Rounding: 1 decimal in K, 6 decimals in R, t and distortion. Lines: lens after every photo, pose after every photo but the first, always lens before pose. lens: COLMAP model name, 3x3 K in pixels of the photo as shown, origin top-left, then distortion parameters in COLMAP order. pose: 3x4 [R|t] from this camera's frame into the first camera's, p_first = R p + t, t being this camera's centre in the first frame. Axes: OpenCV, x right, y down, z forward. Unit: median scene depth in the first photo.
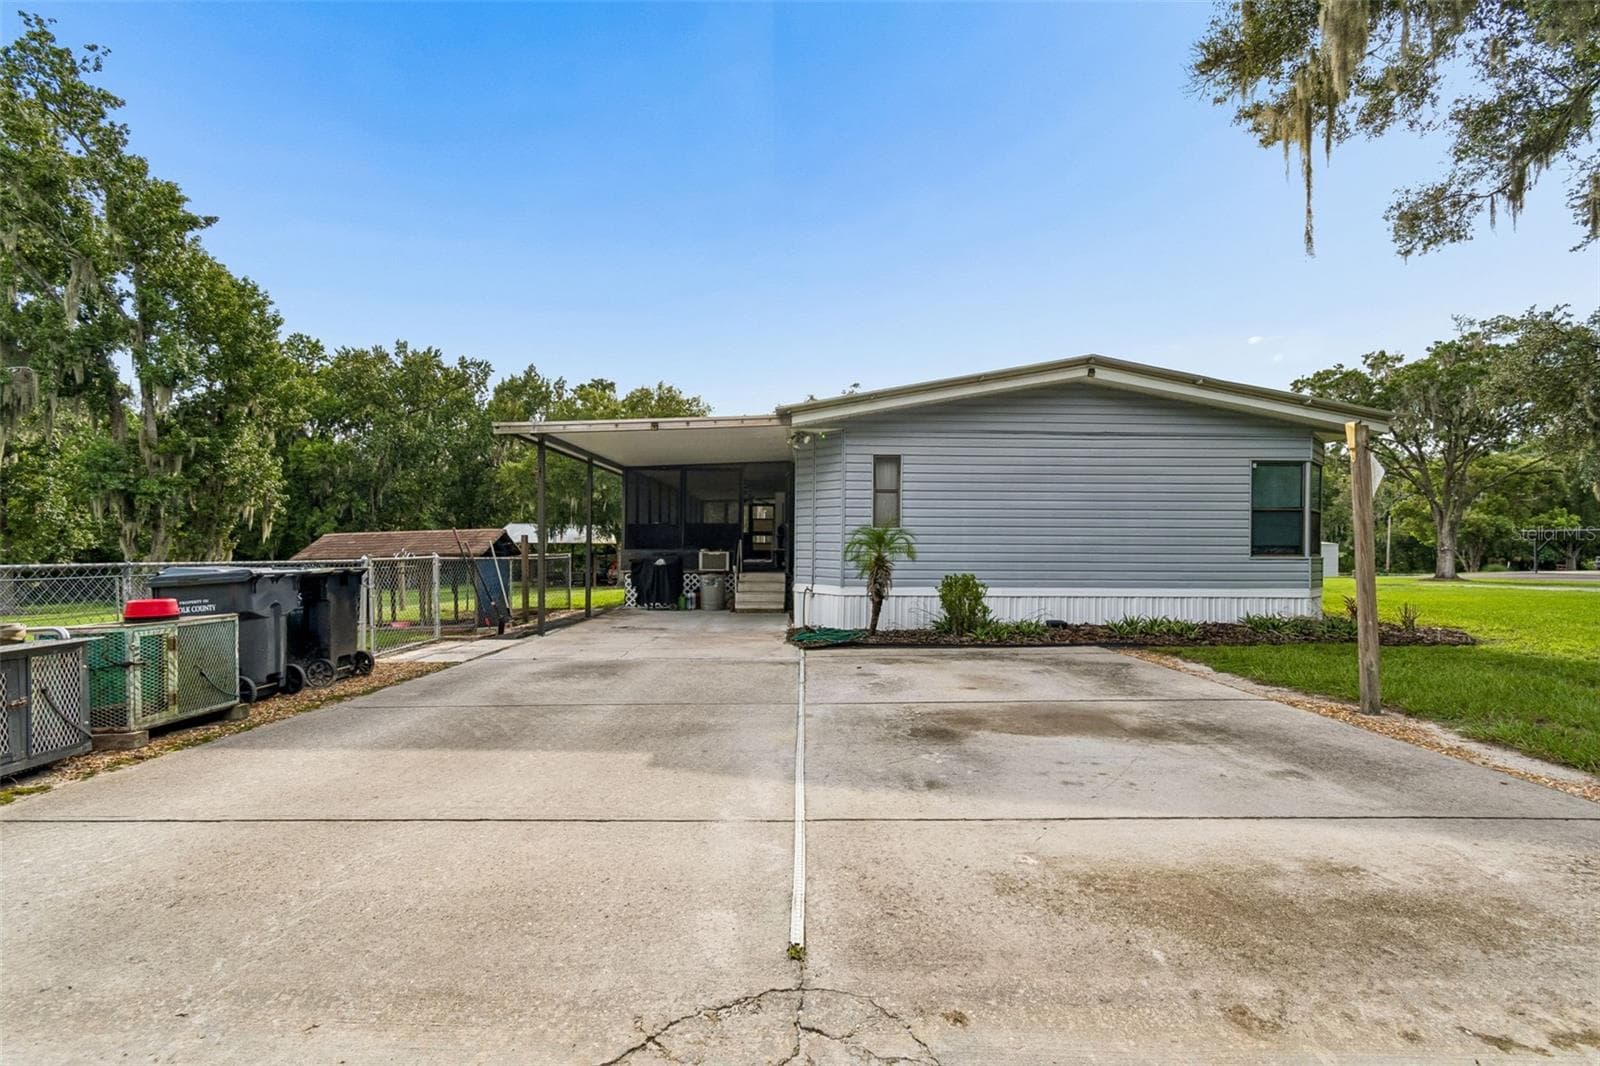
lens RADIAL K [[706.0, 0, 807.0], [0, 706.0, 546.2], [0, 0, 1]] dist [0.011804, -0.006403]
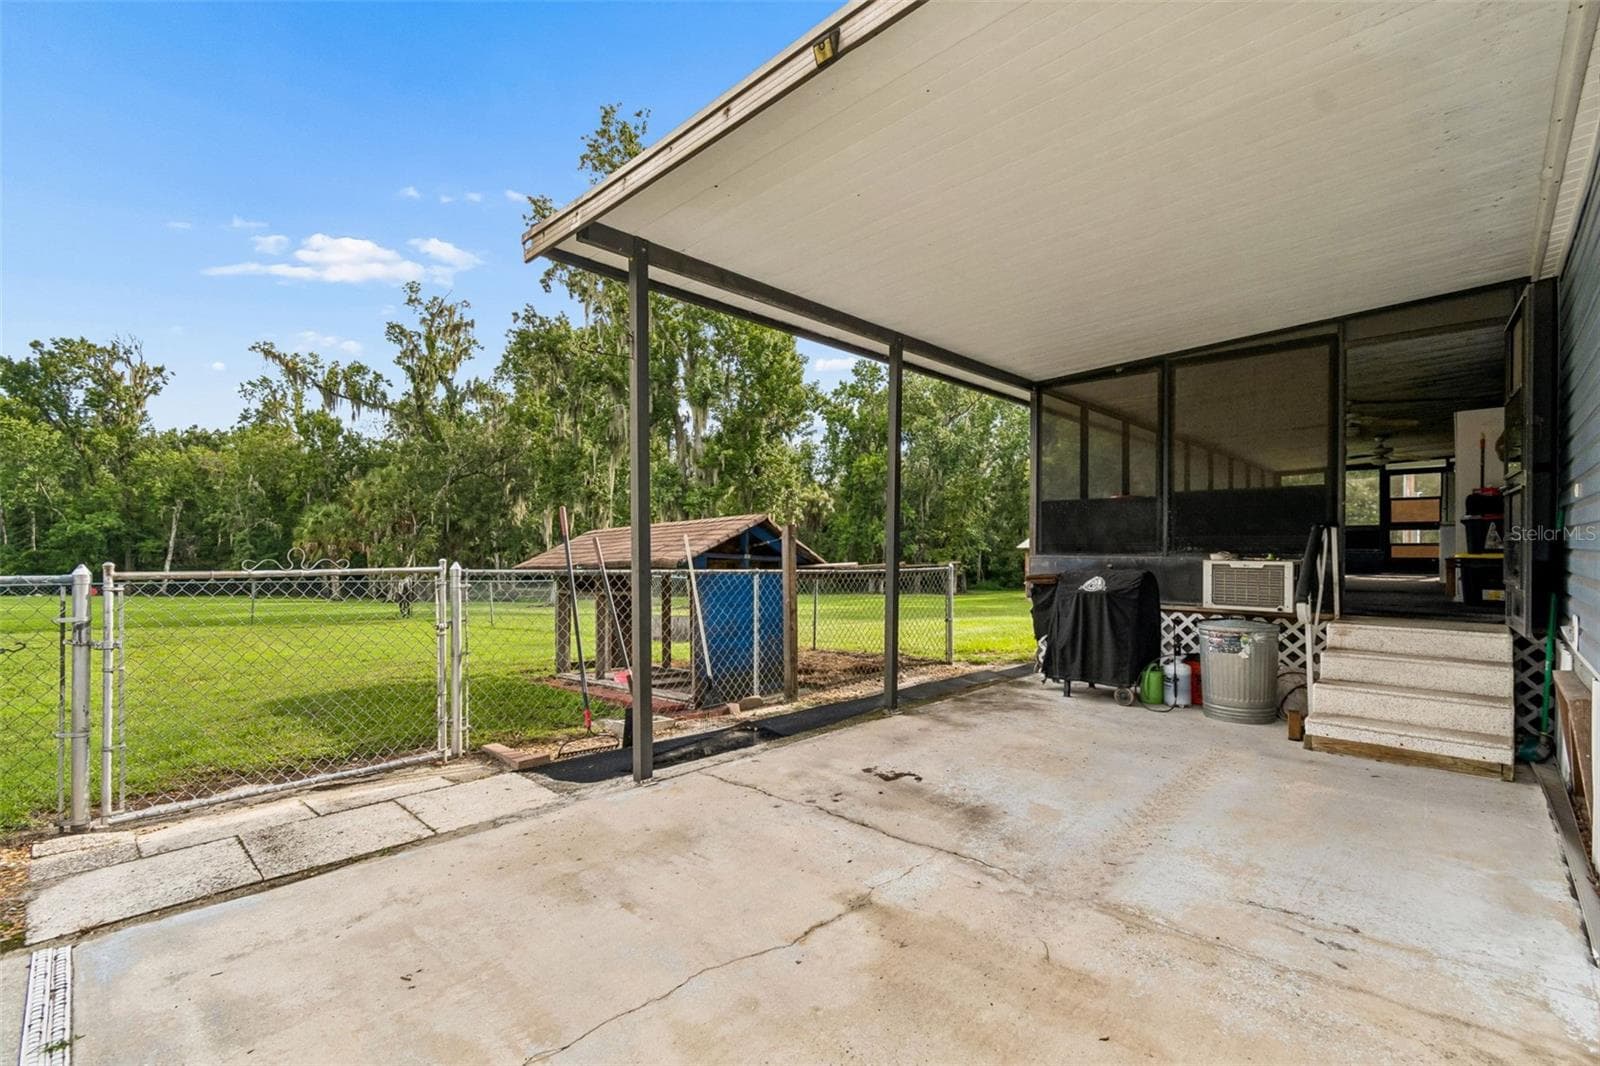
lens RADIAL K [[706.0, 0, 807.0], [0, 706.0, 546.2], [0, 0, 1]] dist [0.011804, -0.006403]
pose [[0.716149, -0.006651, -0.697915, -0.033319], [0.000974, 0.999963, -0.008530, 0.002867], [0.697946, 0.005429, 0.716129, 0.555165]]
